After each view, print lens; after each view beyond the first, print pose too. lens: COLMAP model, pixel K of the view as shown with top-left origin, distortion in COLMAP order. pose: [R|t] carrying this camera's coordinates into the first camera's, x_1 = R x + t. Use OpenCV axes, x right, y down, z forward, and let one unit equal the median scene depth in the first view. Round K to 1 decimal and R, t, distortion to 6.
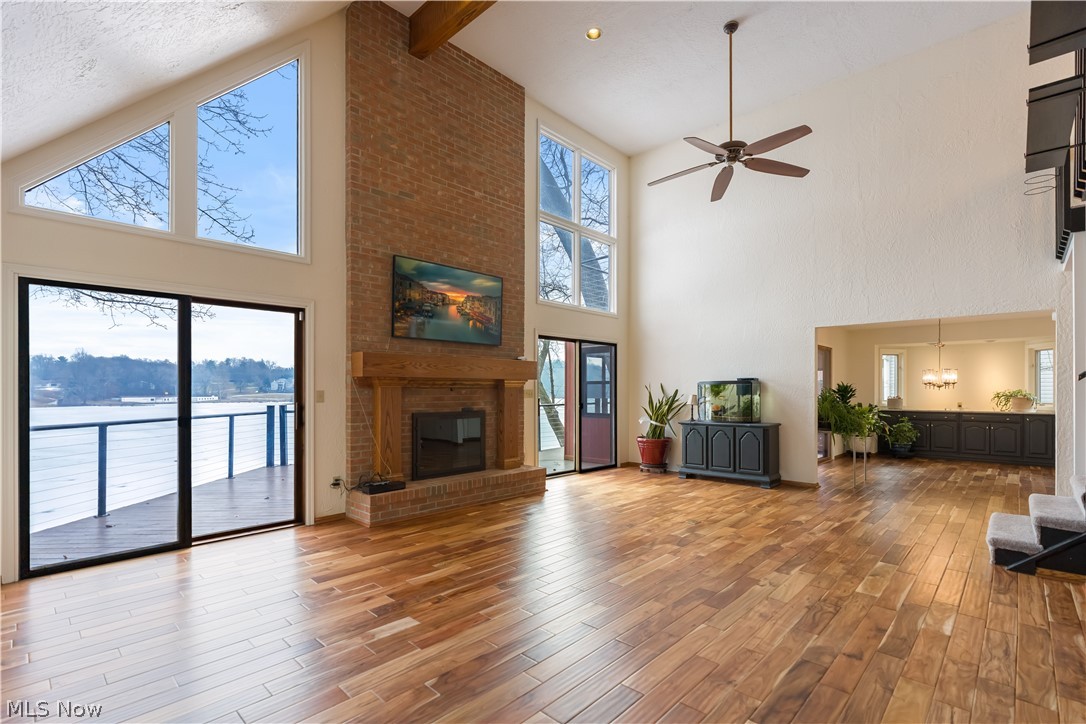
lens RADIAL K [[497.9, 0, 542.3], [0, 497.9, 386.7], [0, 0, 1]] dist [-0.003965, 0.000494]
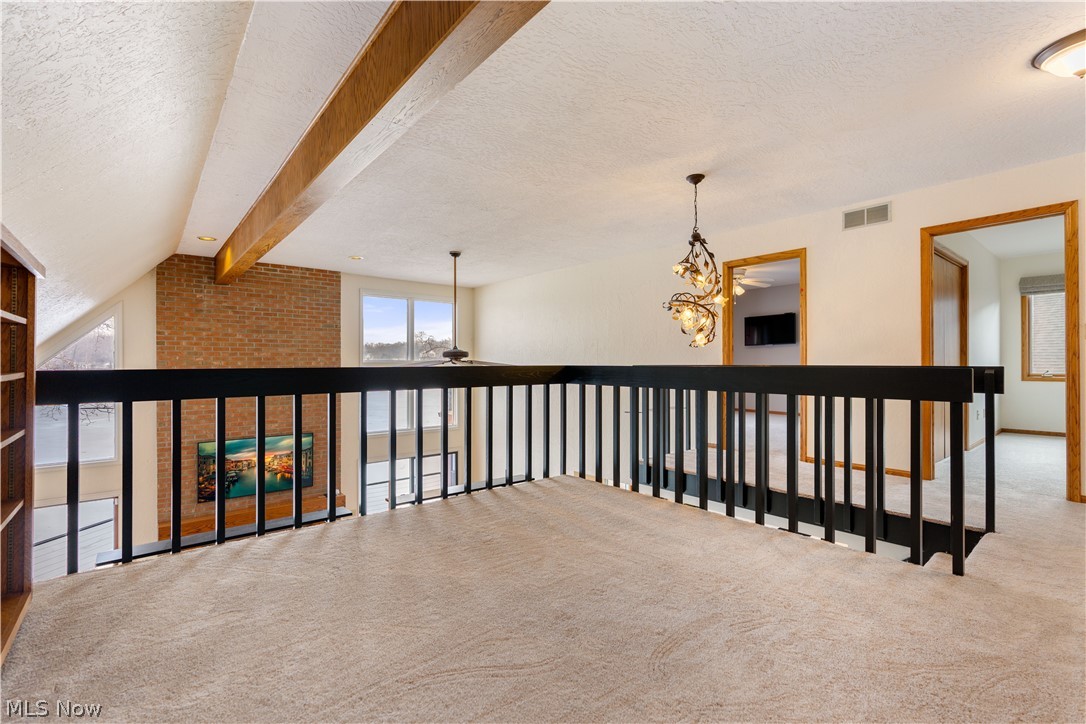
lens RADIAL K [[480.8, 0, 541.3], [0, 480.8, 361.0], [0, 0, 1]] dist [-0.002831, 0.000443]
pose [[0.993488, -0.003413, -0.113884, 0.715347], [0.003420, 0.999994, -0.000135, -0.448700], [0.113884, -0.000255, 0.993494, -0.163700]]
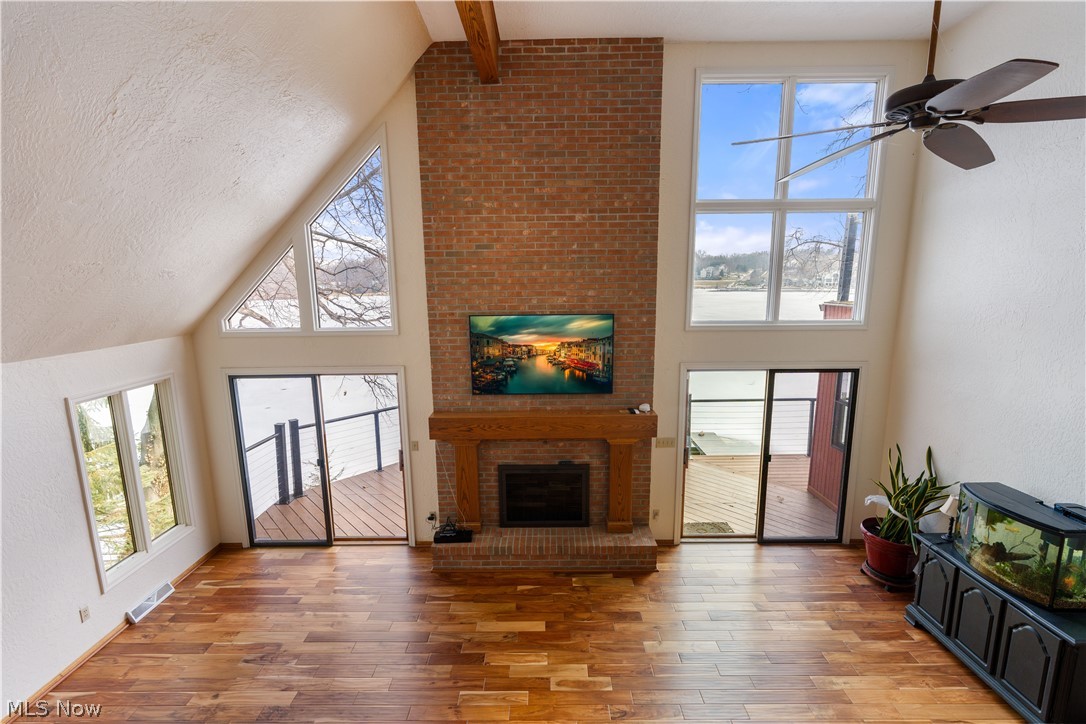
lens RADIAL K [[480.8, 0, 541.3], [0, 480.8, 361.0], [0, 0, 1]] dist [-0.002831, 0.000443]
pose [[0.689145, 0.113494, -0.715680, 0.466007], [0.014704, 0.985265, 0.170403, -0.314013], [0.724474, -0.127956, 0.677322, 0.413070]]
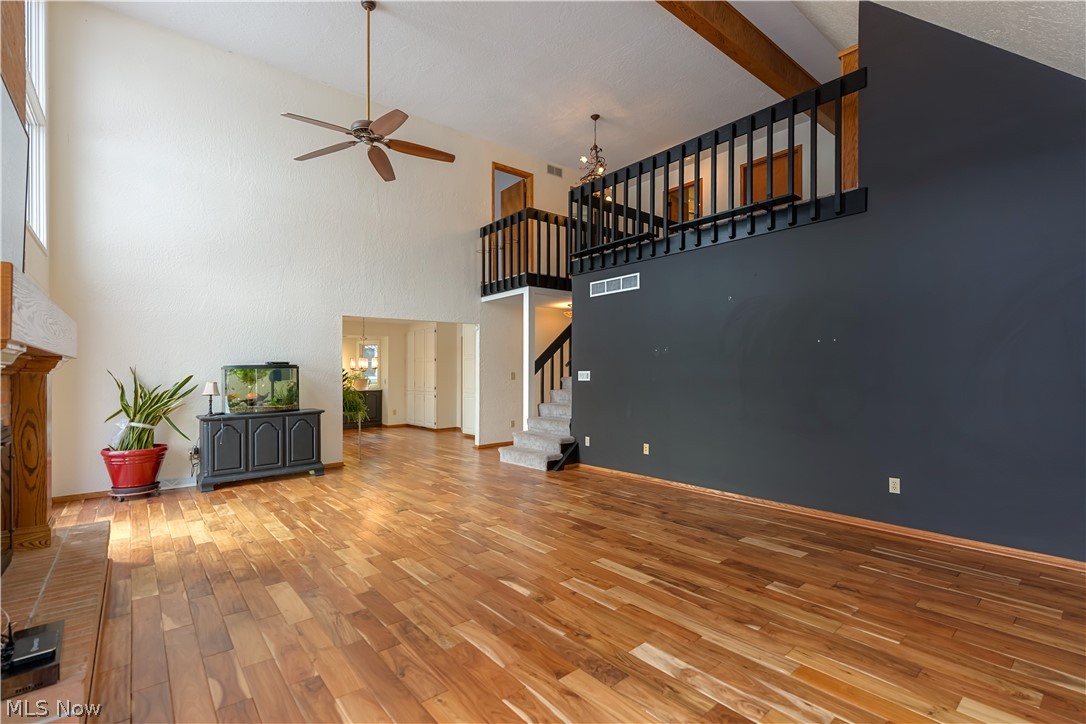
lens RADIAL K [[499.7, 0, 548.7], [0, 499.7, 370.9], [0, 0, 1]] dist [-0.004272, -0.000113]
pose [[0.108698, -0.001073, 0.994074, -0.549692], [0.005994, 0.999982, 0.000424, 0.002386], [-0.994057, 0.005913, 0.108703, 0.523709]]
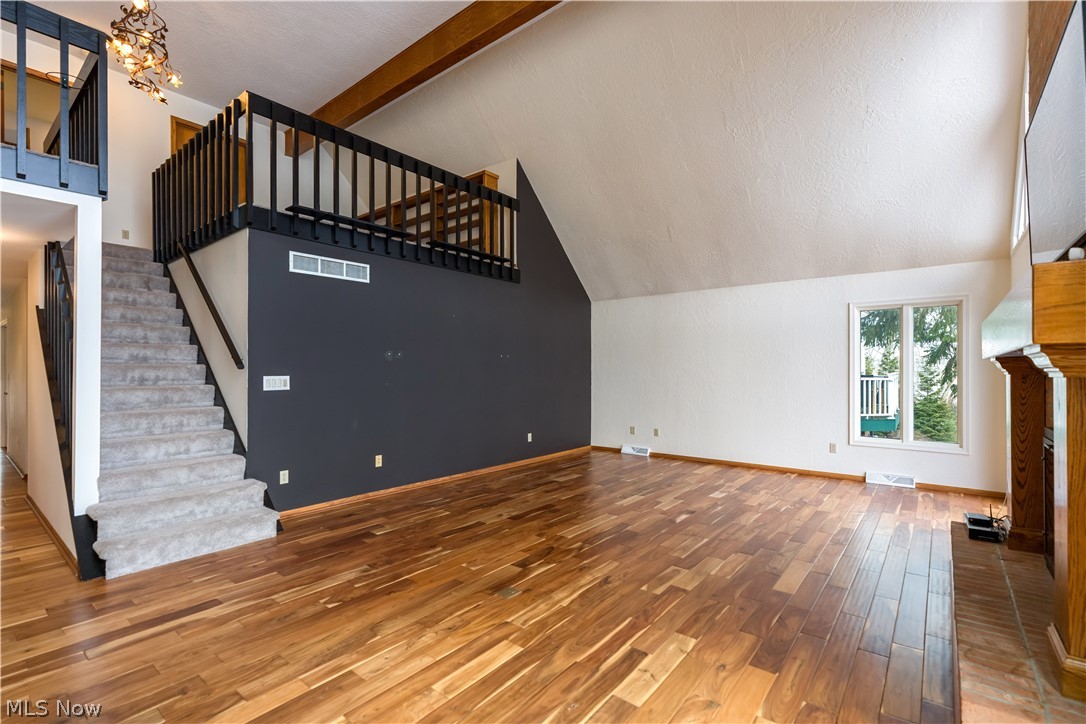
lens RADIAL K [[495.6, 0, 544.3], [0, 495.6, 369.0], [0, 0, 1]] dist [-0.001276, 0.000246]
pose [[-0.996331, 0.001089, -0.085582, 0.269048], [0.001685, 0.999975, -0.006888, -0.001266], [0.085573, -0.007007, -0.996307, 1.399253]]
